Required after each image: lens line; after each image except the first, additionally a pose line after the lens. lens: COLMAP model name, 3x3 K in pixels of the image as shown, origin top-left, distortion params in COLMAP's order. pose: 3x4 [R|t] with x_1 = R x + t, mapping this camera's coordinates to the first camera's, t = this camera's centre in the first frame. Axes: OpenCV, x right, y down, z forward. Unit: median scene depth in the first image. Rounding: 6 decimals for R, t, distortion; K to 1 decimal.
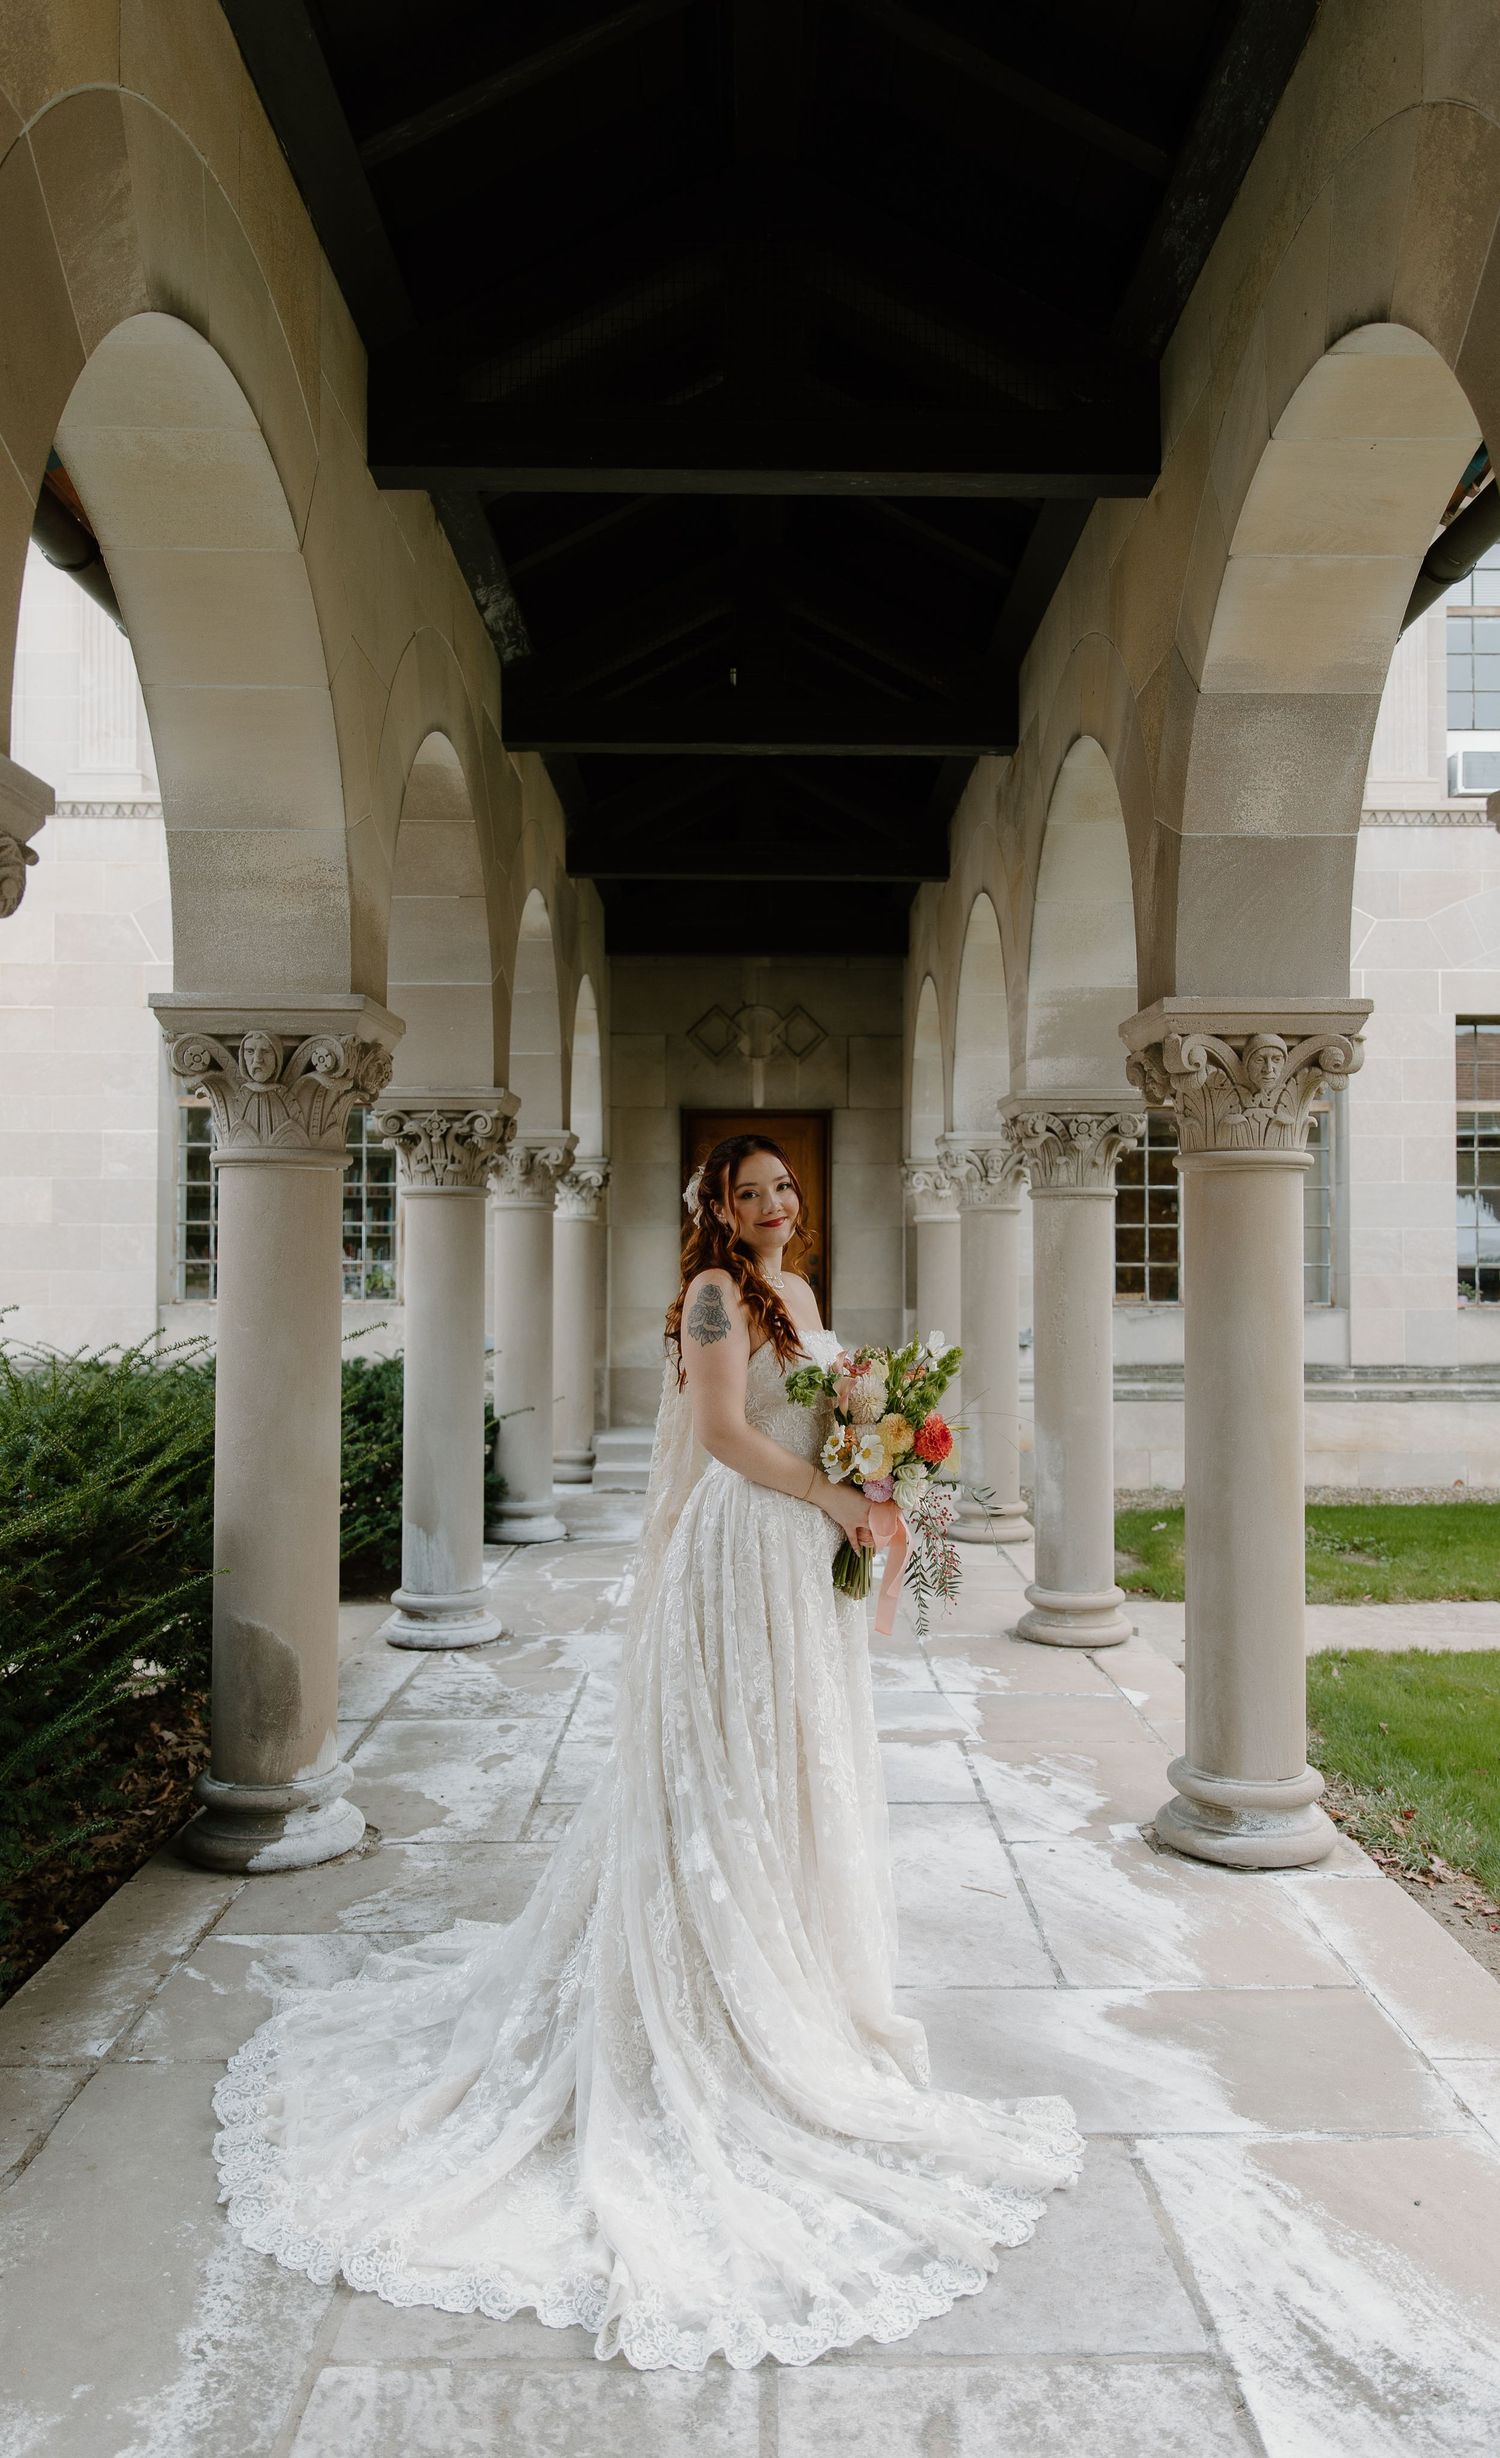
lens RADIAL K [[1977.2, 0, 753.3], [0, 1977.2, 1197.8], [0, 0, 1]] dist [0.001442, -0.000224]
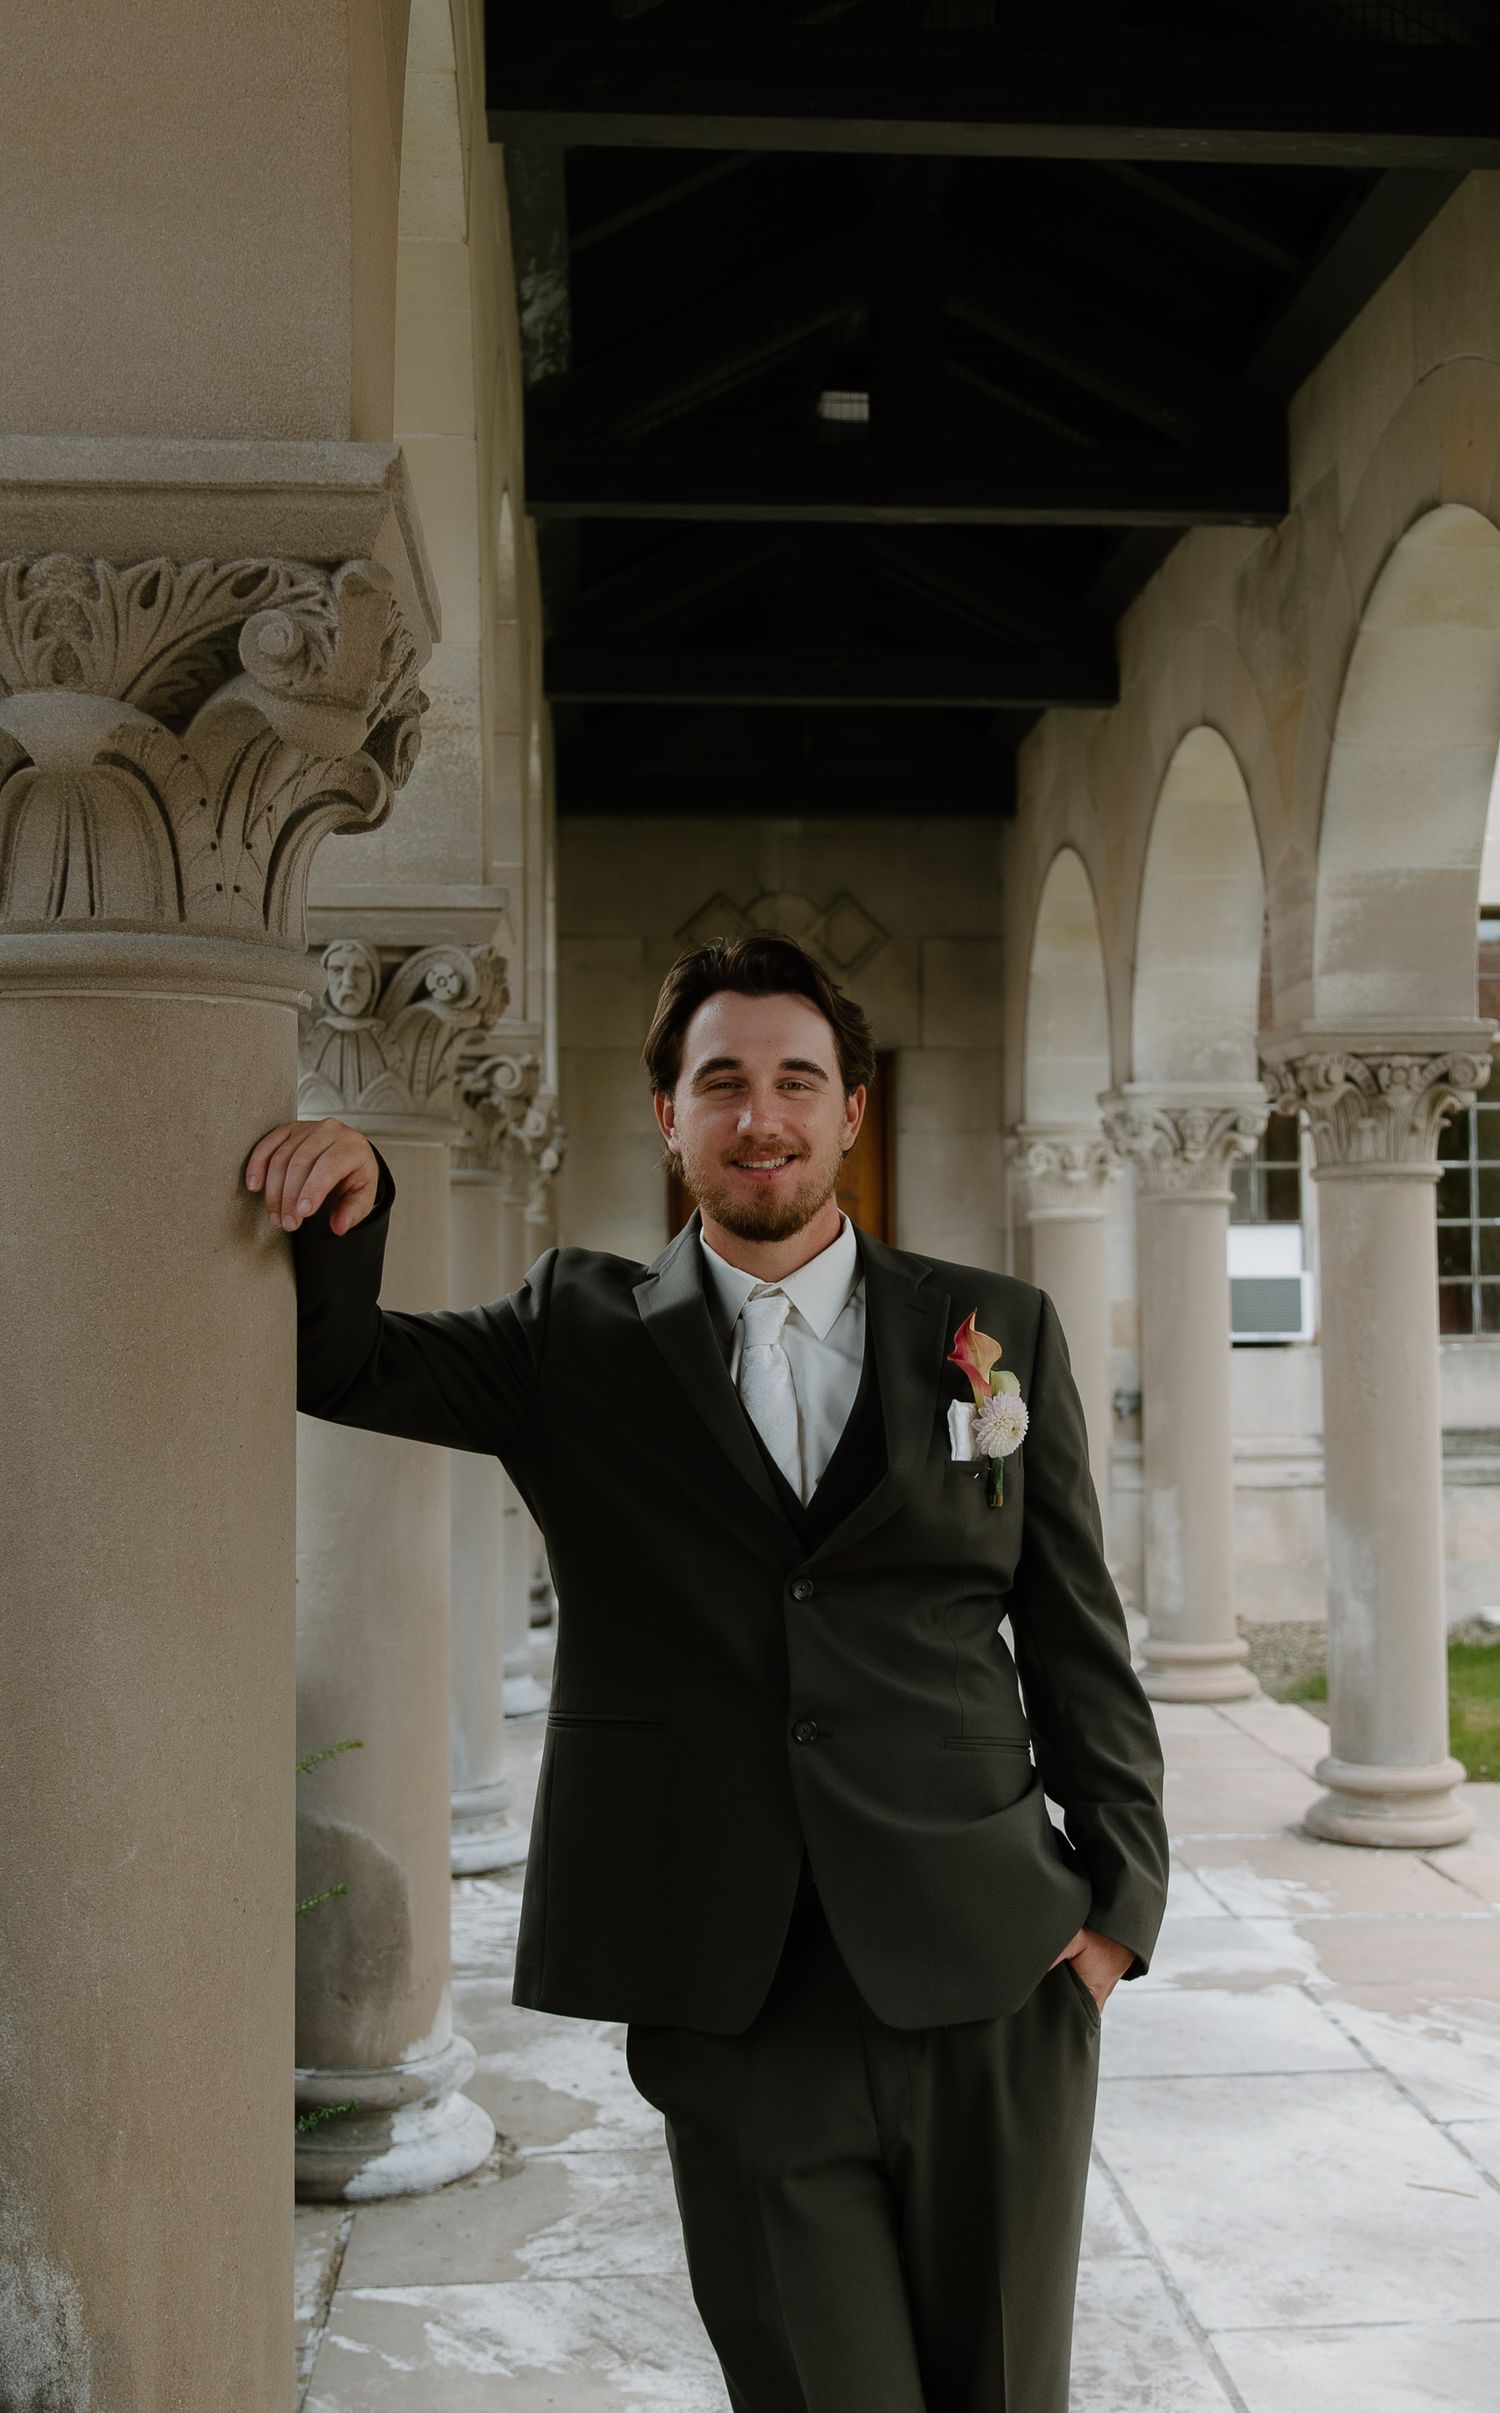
lens RADIAL K [[3075.1, 0, 844.2], [0, 3075.1, 1096.2], [0, 0, 1]] dist [-0.013163, -0.001642]
pose [[0.997213, -0.007316, 0.074253, -0.132577], [0.009516, 0.999525, -0.029321, 0.000810], [-0.074003, 0.029946, 0.996808, -0.043962]]
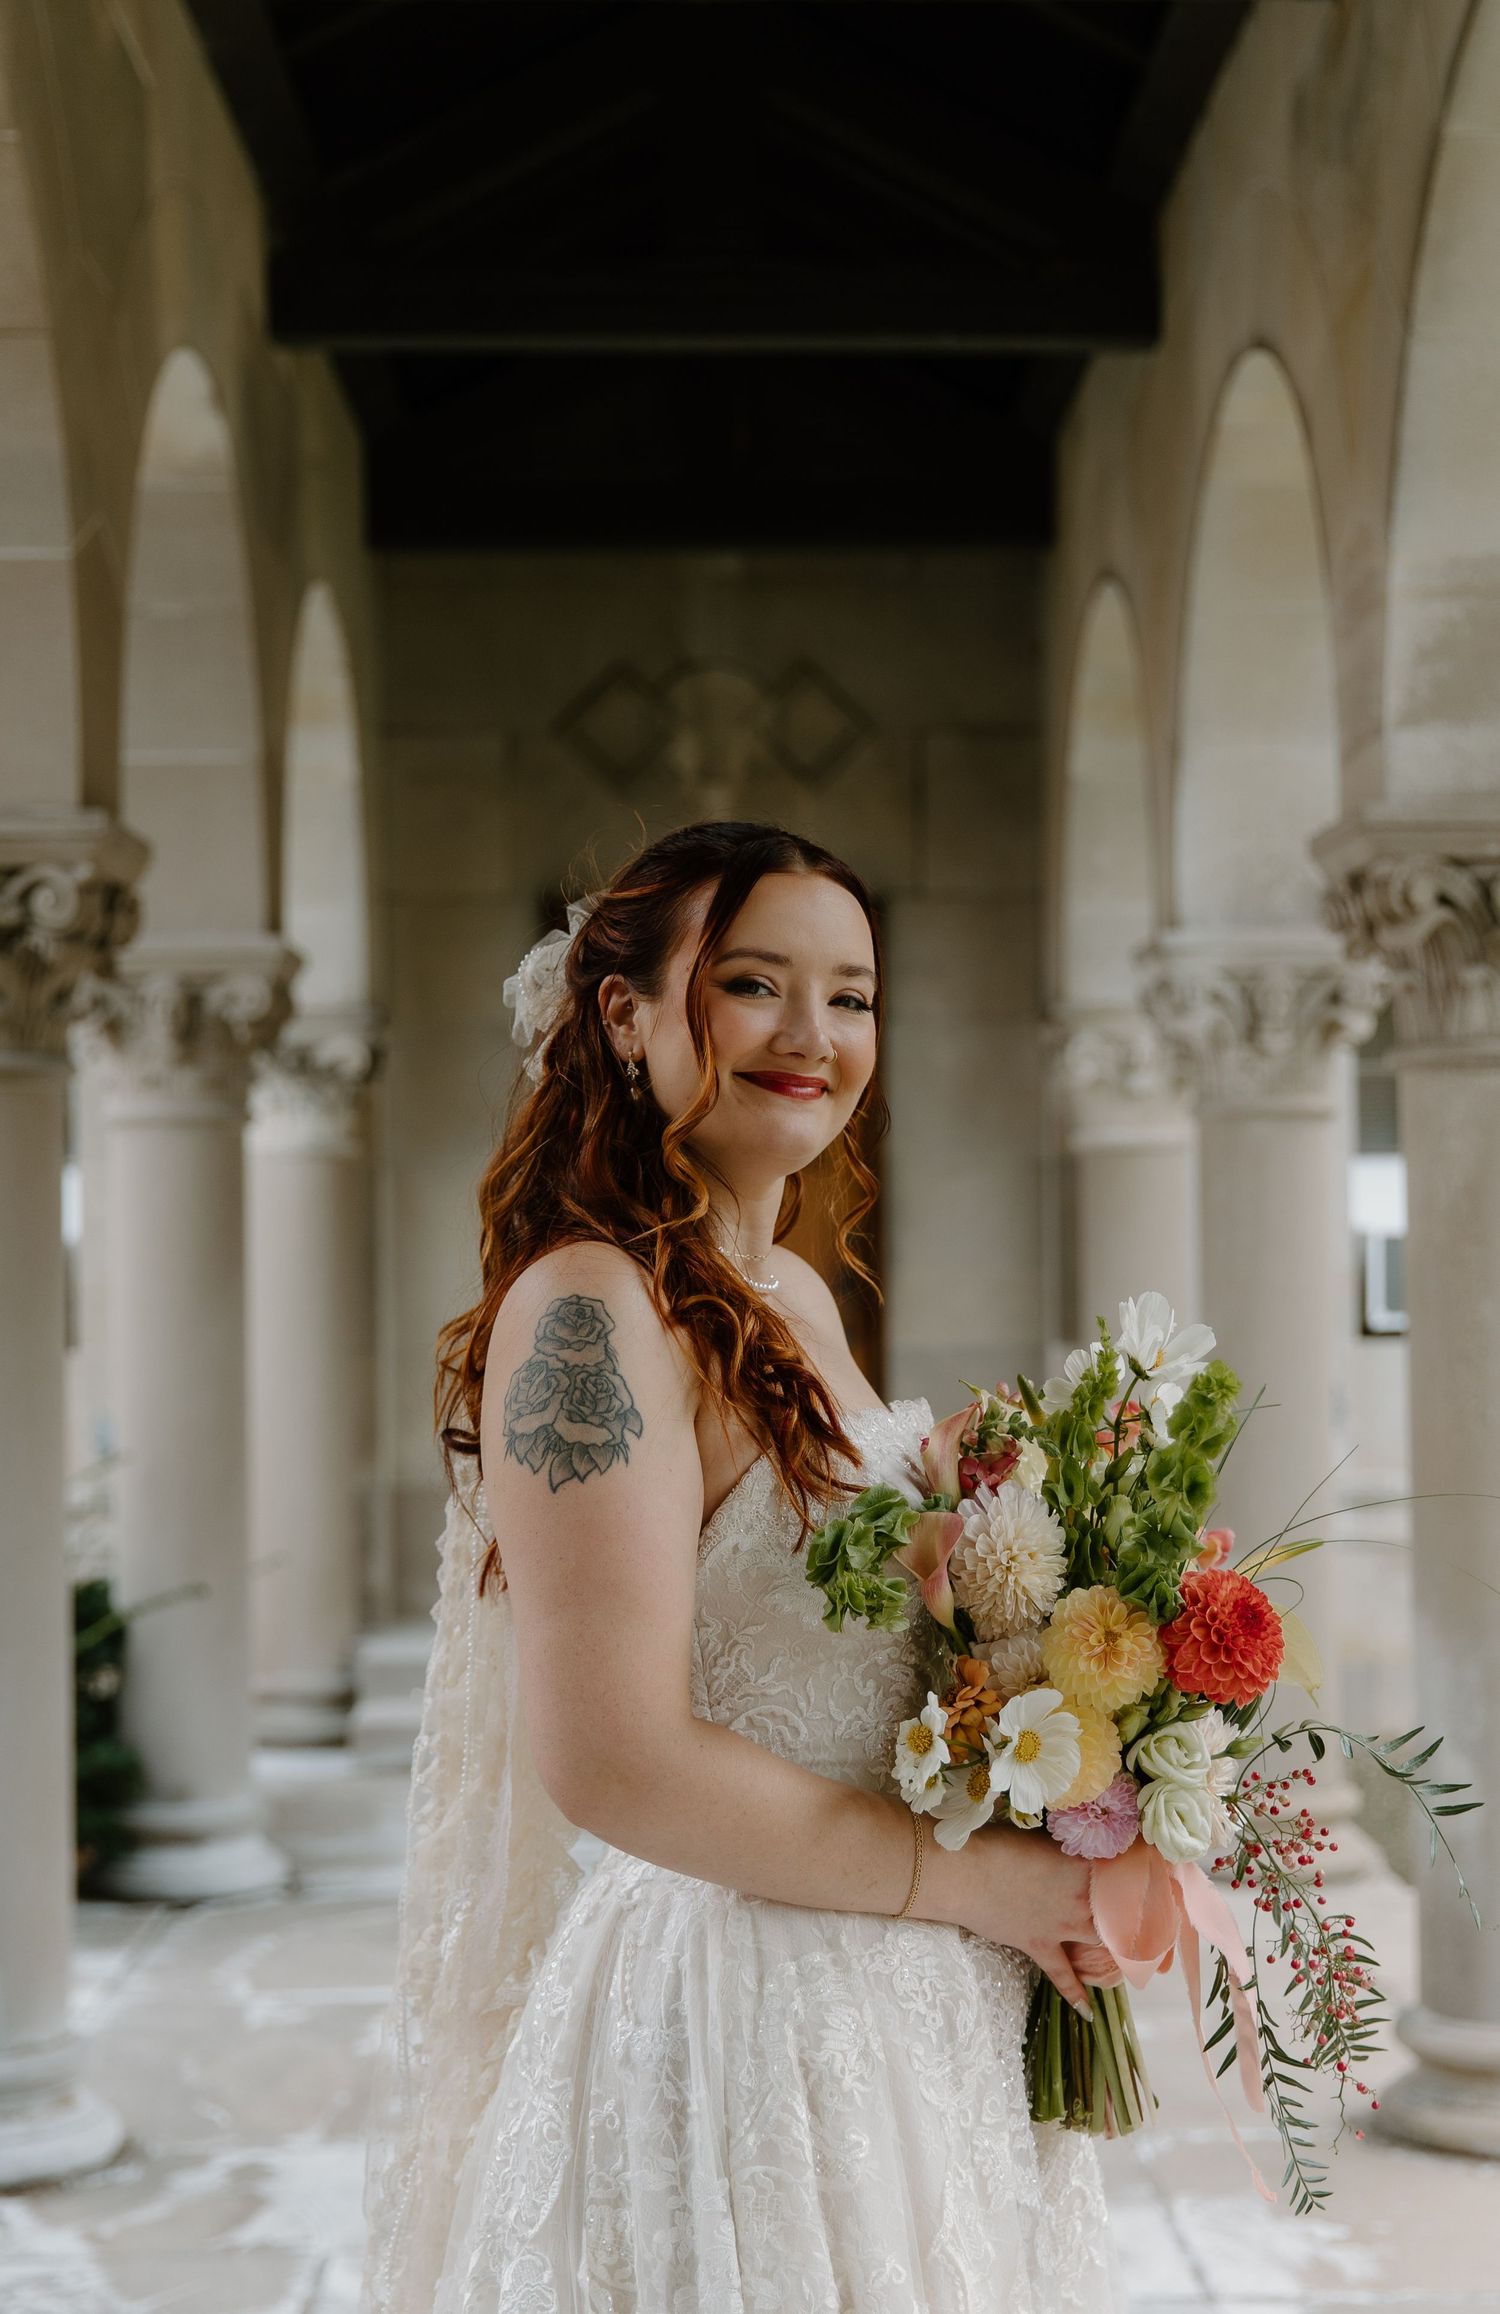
lens RADIAL K [[4085.9, 0, 750.0], [0, 4085.9, 1157.0], [0, 0, 1]] dist [-0.001505, -0.141888]
pose [[0.999843, -0.011774, 0.013235, -0.007469], [0.011661, 0.999895, 0.008587, 0.012773], [-0.013335, -0.008432, 0.999876, 0.208227]]
